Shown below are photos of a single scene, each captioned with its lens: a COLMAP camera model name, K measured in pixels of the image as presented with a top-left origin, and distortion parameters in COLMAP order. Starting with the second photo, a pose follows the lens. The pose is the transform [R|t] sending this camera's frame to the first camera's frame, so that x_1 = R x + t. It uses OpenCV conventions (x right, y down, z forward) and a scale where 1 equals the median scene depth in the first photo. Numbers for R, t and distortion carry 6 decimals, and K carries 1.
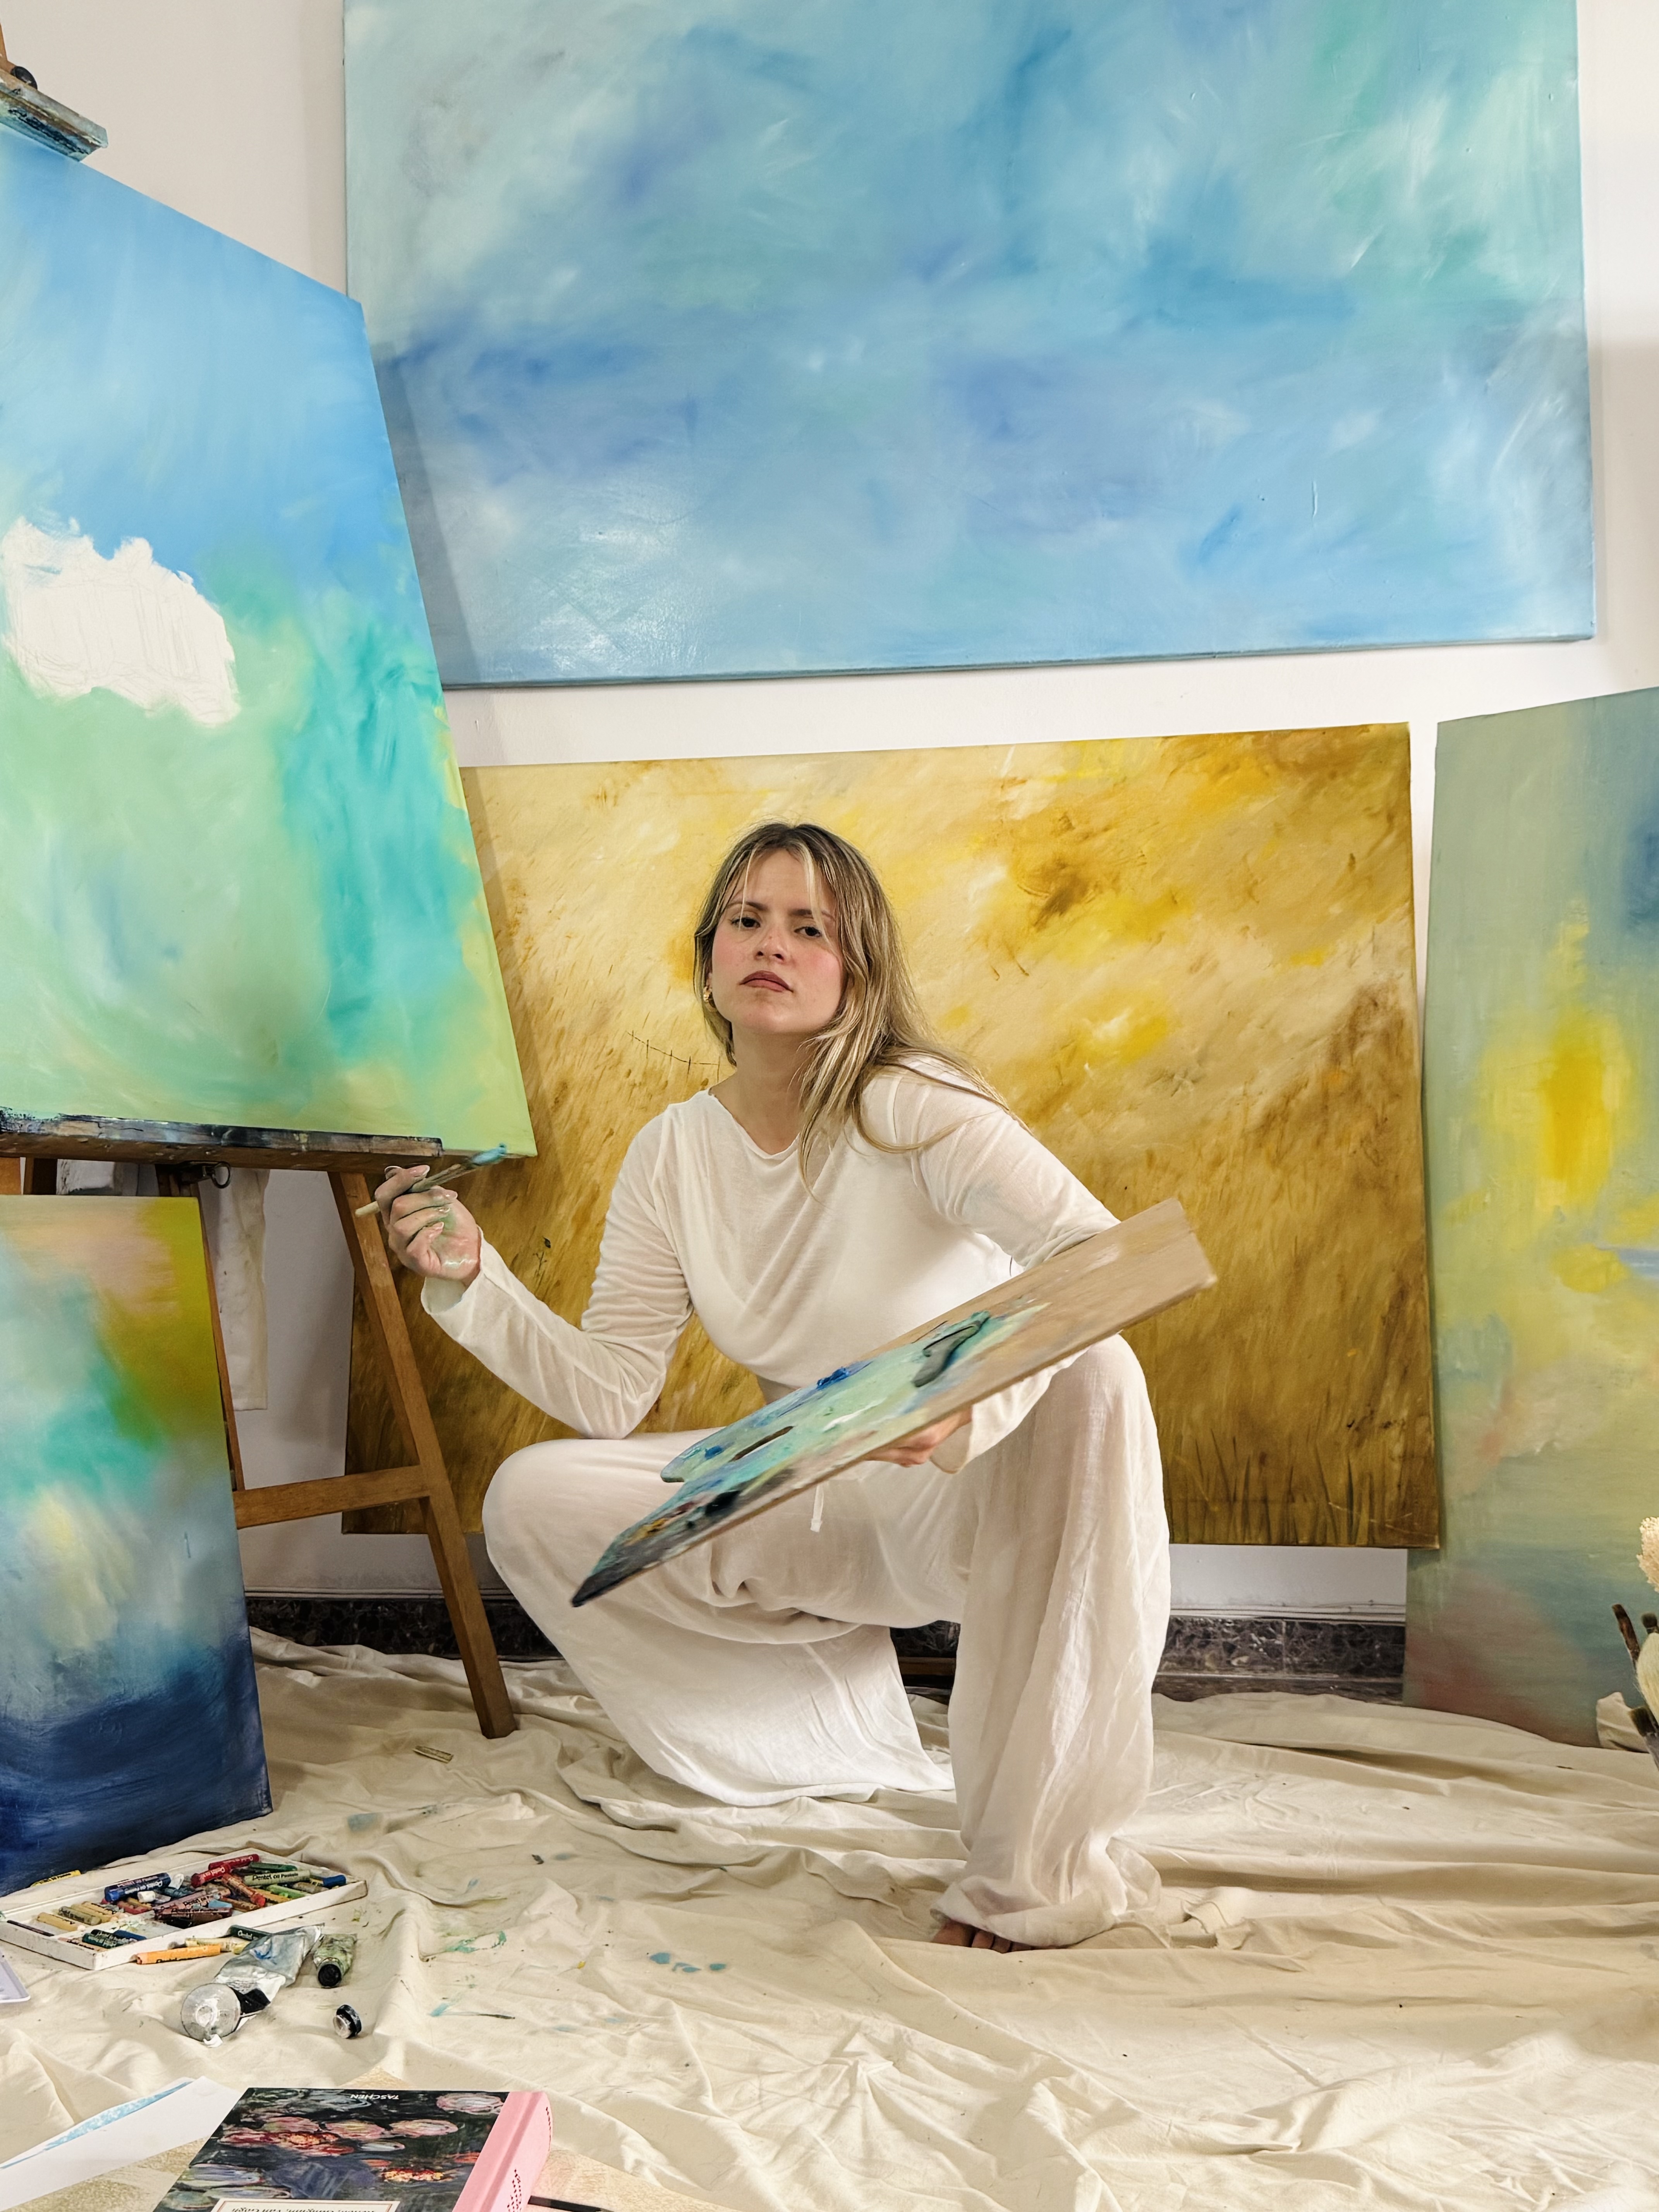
lens RADIAL K [[2194.6, 0, 834.8], [0, 2194.6, 1124.9], [0, 0, 1]] dist [0.037036, 0.000000]
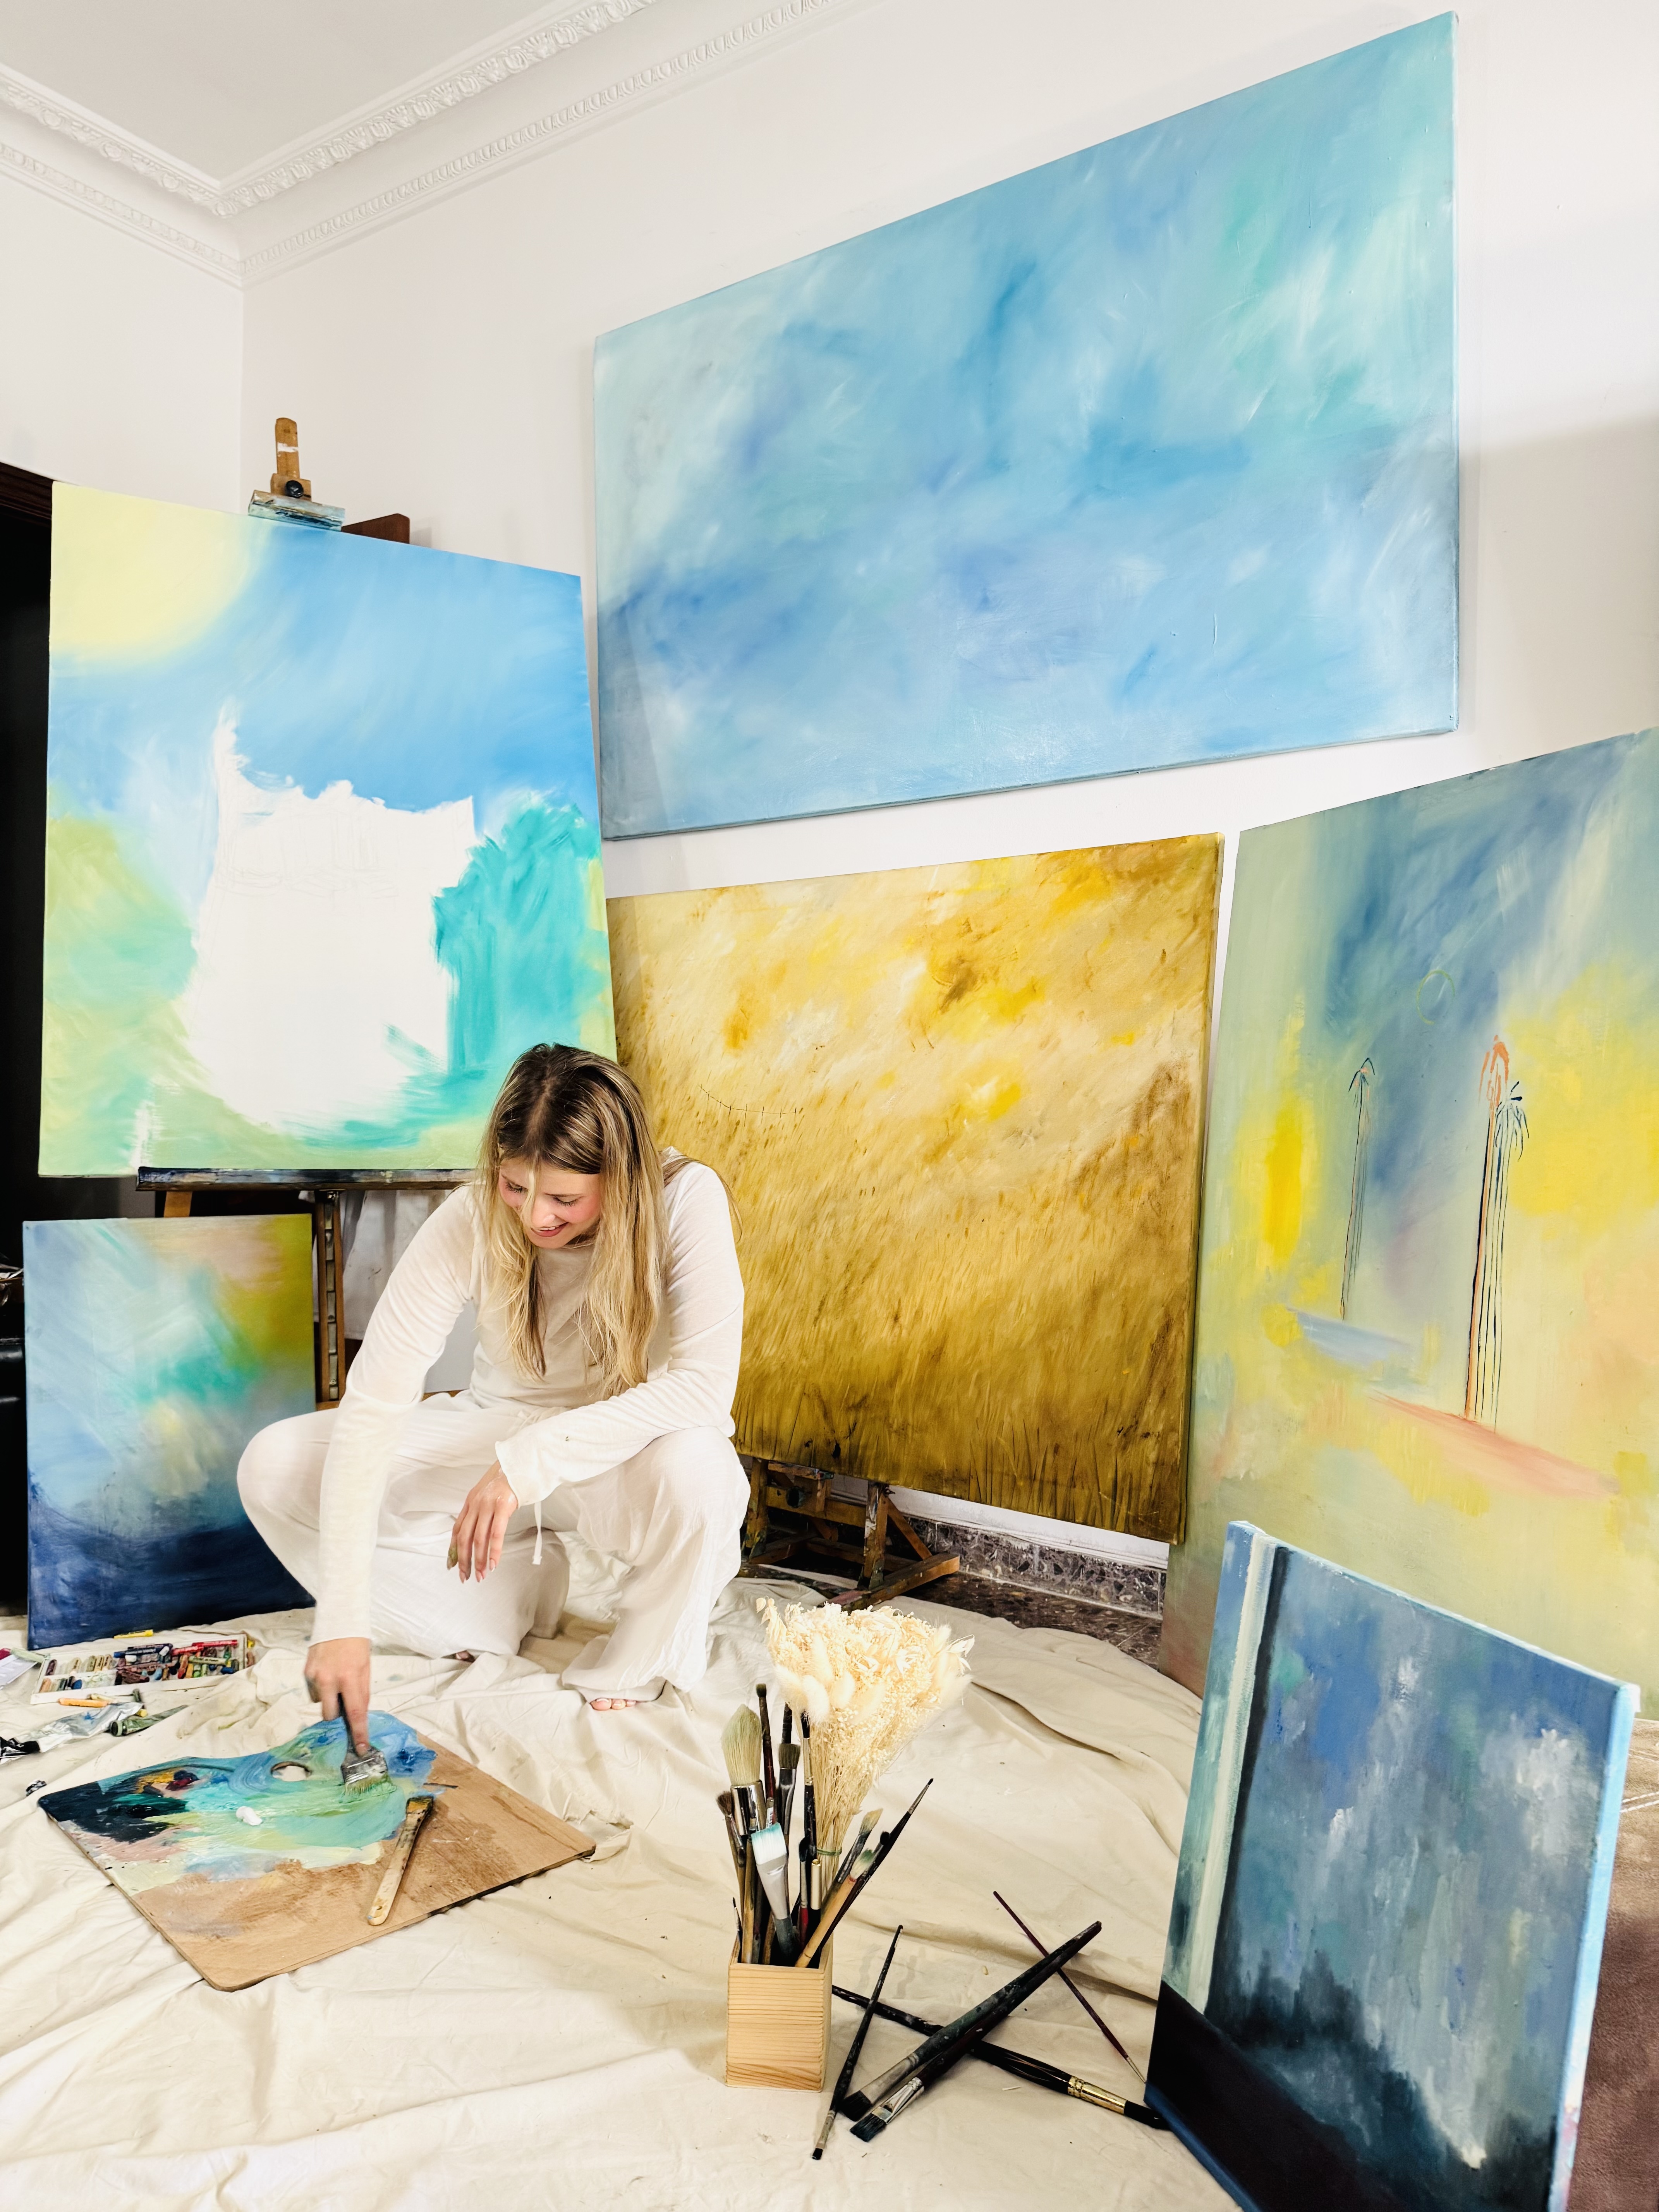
lens RADIAL K [[1591.9, 0, 835.1], [0, 1591.9, 1111.4], [0, 0, 1]] dist [0.045546, -0.020099]
pose [[0.867584, 0.022250, -0.496792, 0.493725], [0.008307, 0.998211, 0.059214, -0.085694], [0.497221, -0.055500, 0.865847, 0.160036]]
